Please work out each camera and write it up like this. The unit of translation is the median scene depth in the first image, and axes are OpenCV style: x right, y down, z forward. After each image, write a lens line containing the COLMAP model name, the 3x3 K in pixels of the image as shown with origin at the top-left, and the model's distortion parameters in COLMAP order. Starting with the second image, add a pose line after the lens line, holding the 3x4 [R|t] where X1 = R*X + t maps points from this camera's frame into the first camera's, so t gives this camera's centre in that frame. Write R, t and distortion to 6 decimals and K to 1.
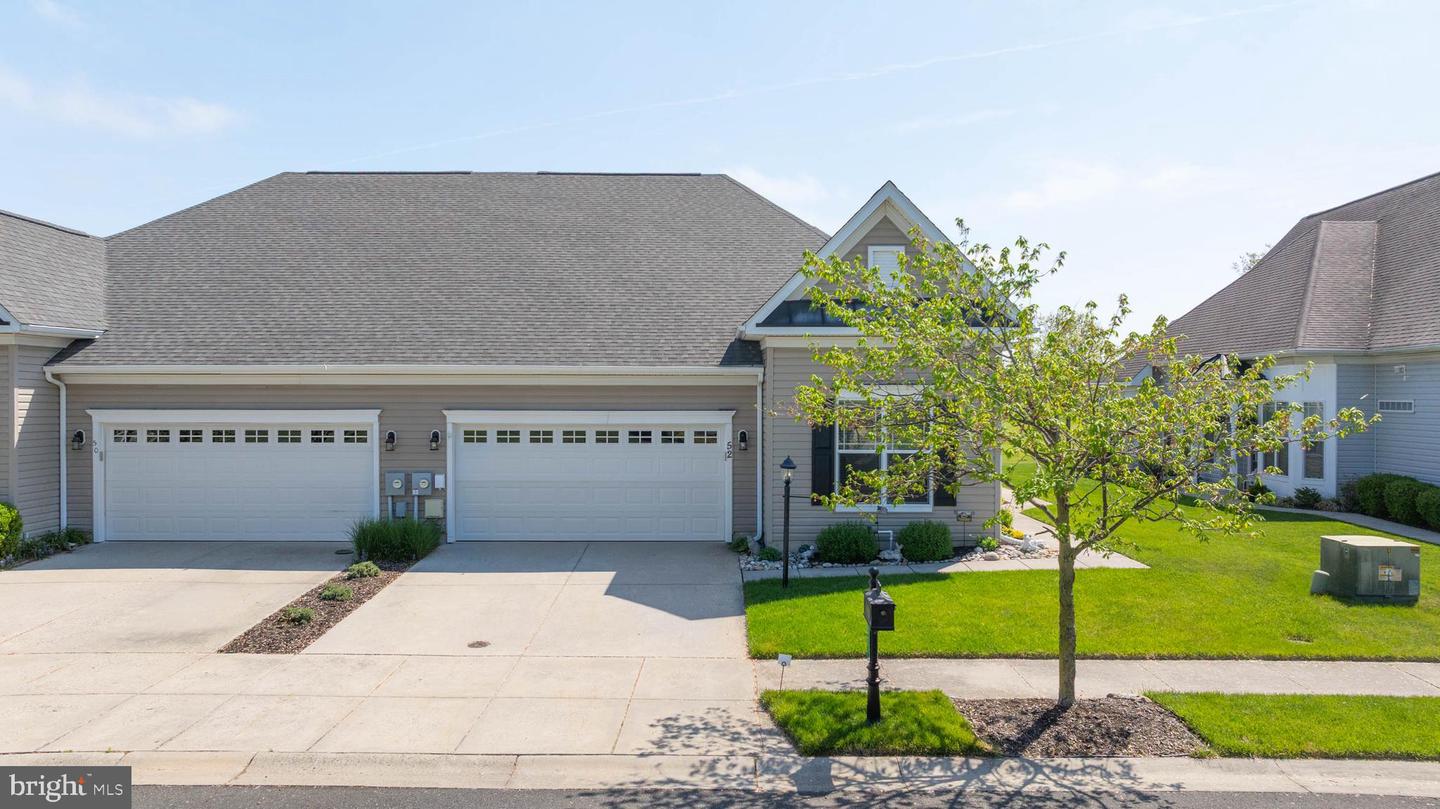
lens RADIAL K [[1010.3, 0, 725.4], [0, 1010.3, 406.4], [0, 0, 1]] dist [-0.021446, 0.000253]
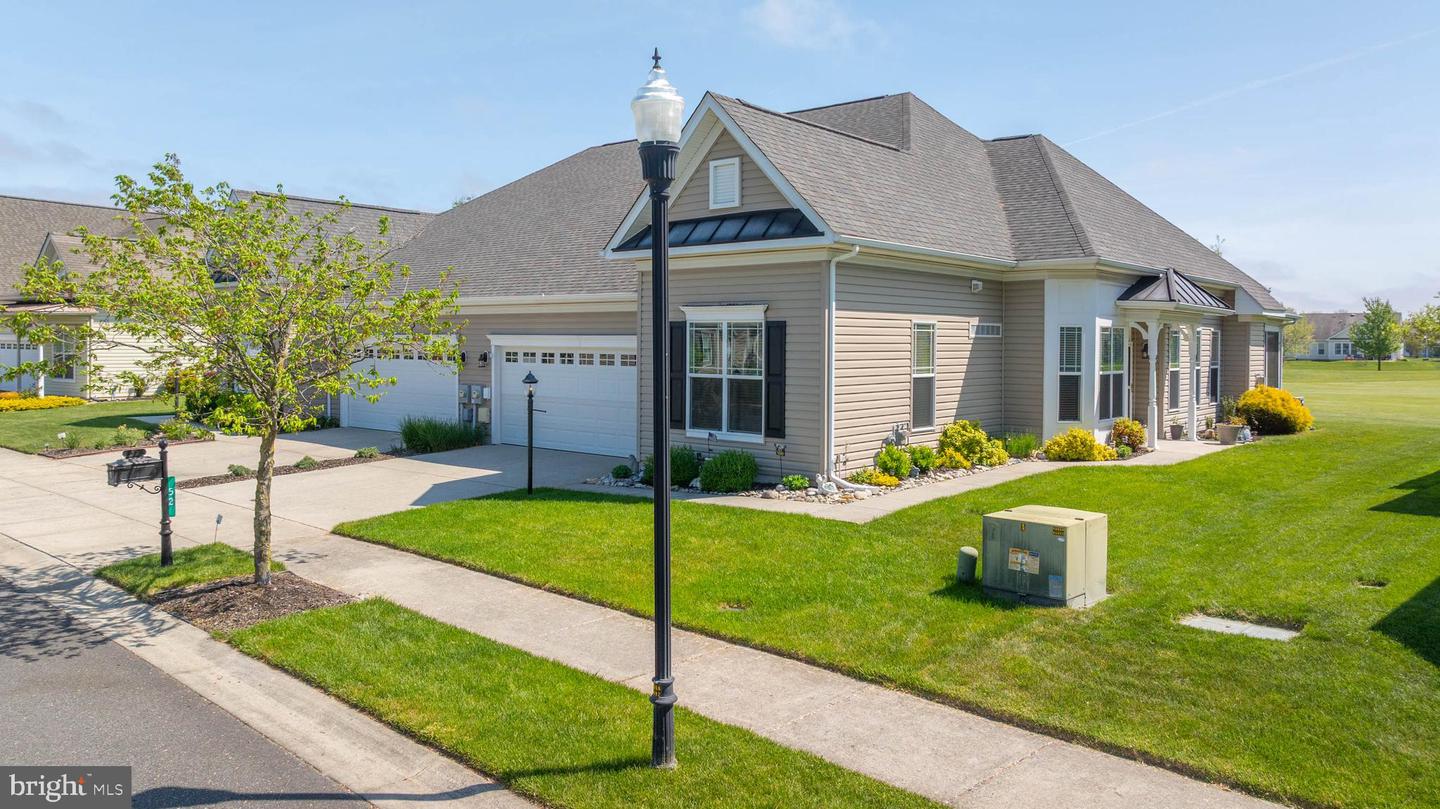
lens RADIAL K [[1025.4, 0, 723.9], [0, 1025.4, 361.2], [0, 0, 1]] dist [-0.003765, -0.001502]
pose [[0.746949, 0.016227, -0.664683, 0.797569], [-0.015274, 0.999857, 0.007245, 0.023696], [0.664706, 0.004741, 0.747090, 0.279740]]
